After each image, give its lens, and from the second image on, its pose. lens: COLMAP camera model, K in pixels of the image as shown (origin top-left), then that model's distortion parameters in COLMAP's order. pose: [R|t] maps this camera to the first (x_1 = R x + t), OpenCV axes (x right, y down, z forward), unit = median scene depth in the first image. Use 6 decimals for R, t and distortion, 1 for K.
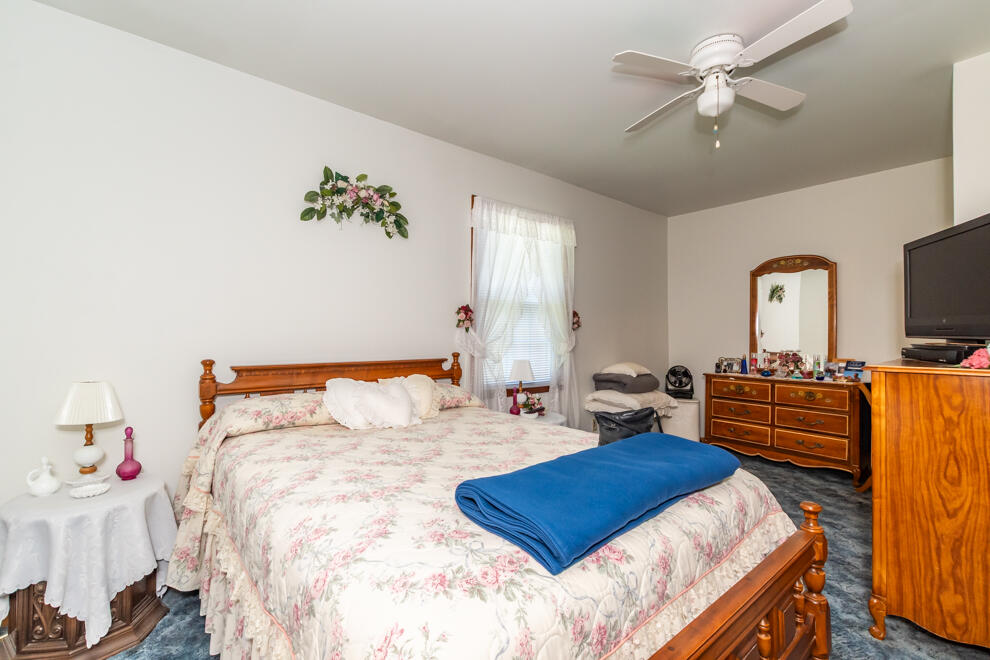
lens RADIAL K [[434.5, 0, 493.5], [0, 434.5, 332.2], [0, 0, 1]] dist [0.004029, 0.000419]
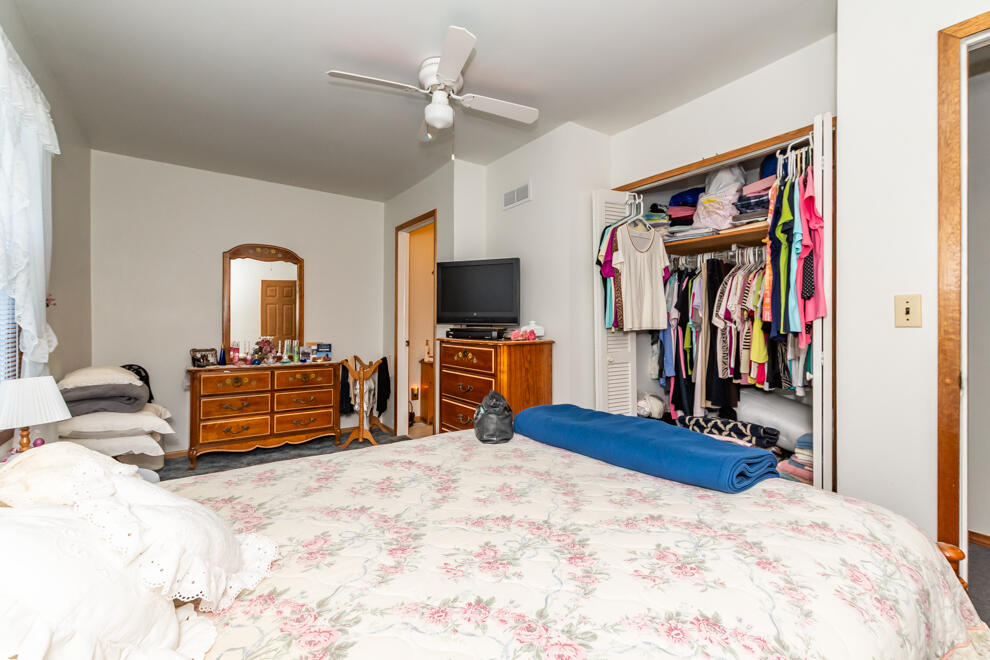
lens RADIAL K [[432.5, 0, 497.1], [0, 432.5, 318.3], [0, 0, 1]] dist [0.000721, -0.000779]
pose [[0.043305, 0.007594, 0.999033, -0.342422], [-0.007982, 0.999942, -0.007255, 0.000709], [-0.999030, -0.007660, 0.043363, 0.456504]]
